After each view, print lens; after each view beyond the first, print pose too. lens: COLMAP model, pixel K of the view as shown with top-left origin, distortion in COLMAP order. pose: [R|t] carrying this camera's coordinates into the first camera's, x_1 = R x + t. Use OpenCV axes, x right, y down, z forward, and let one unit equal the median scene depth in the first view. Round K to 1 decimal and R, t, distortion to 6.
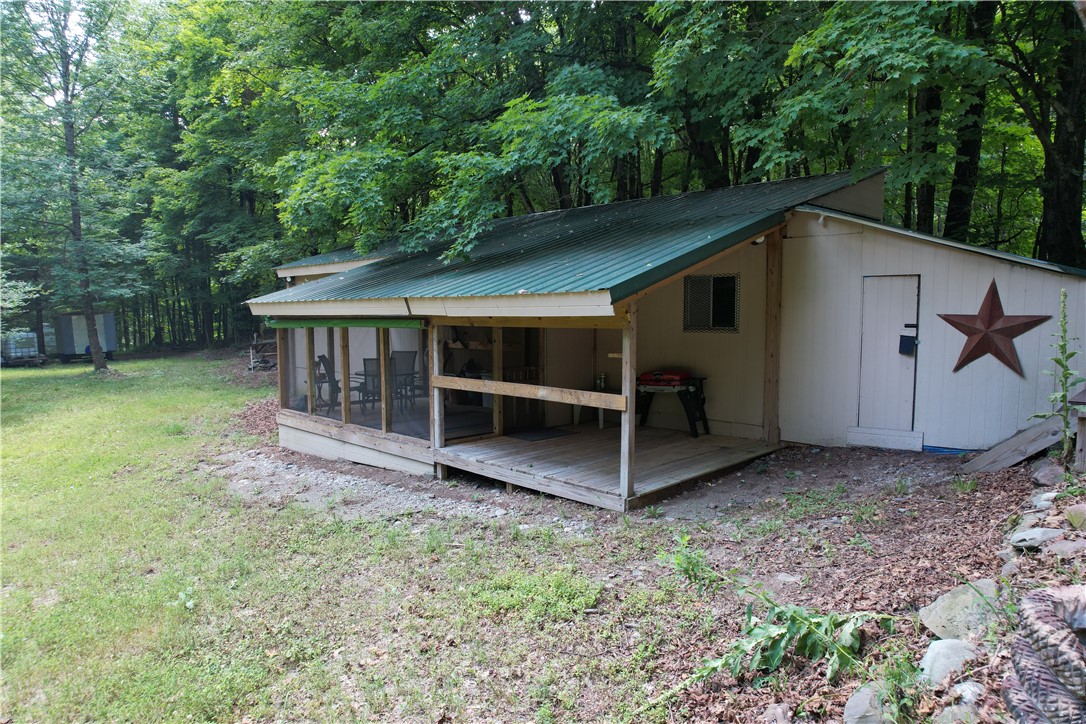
lens RADIAL K [[690.2, 0, 543.0], [0, 690.2, 362.0], [0, 0, 1]] dist [-0.047513, 0.000001]
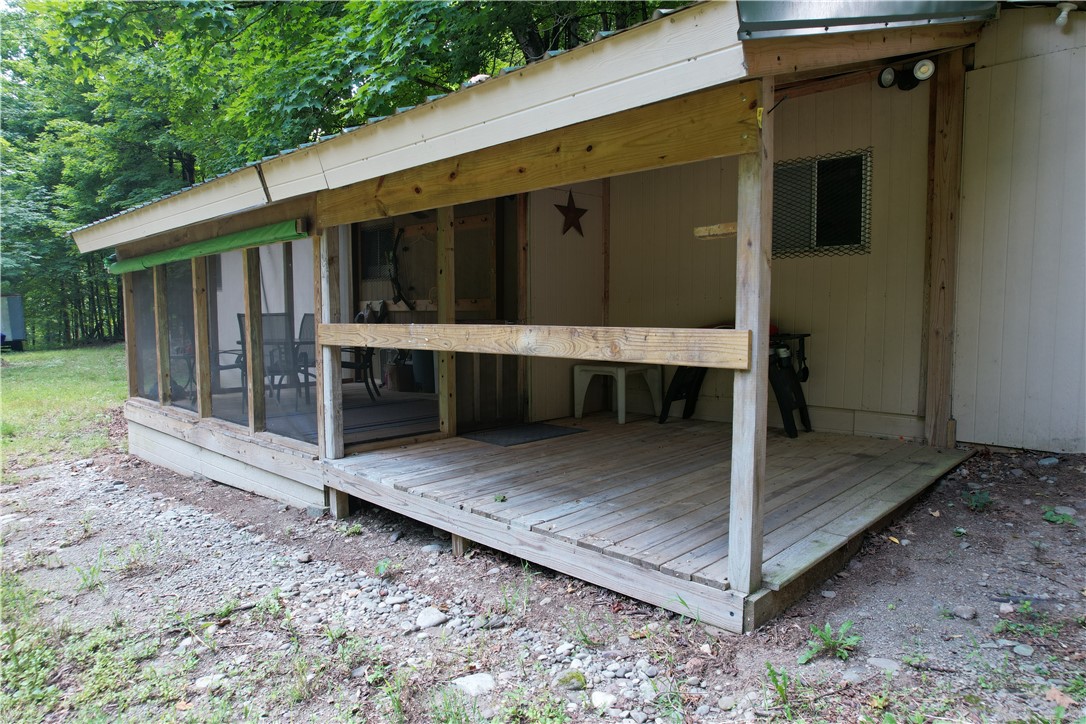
lens RADIAL K [[685.5, 0, 543.0], [0, 685.5, 362.0], [0, 0, 1]] dist [-0.032006, 0.001668]
pose [[0.999443, -0.001513, 0.033326, -0.004771], [0.001541, 0.999998, -0.000810, 0.051984], [-0.033325, 0.000861, 0.999444, 0.485757]]
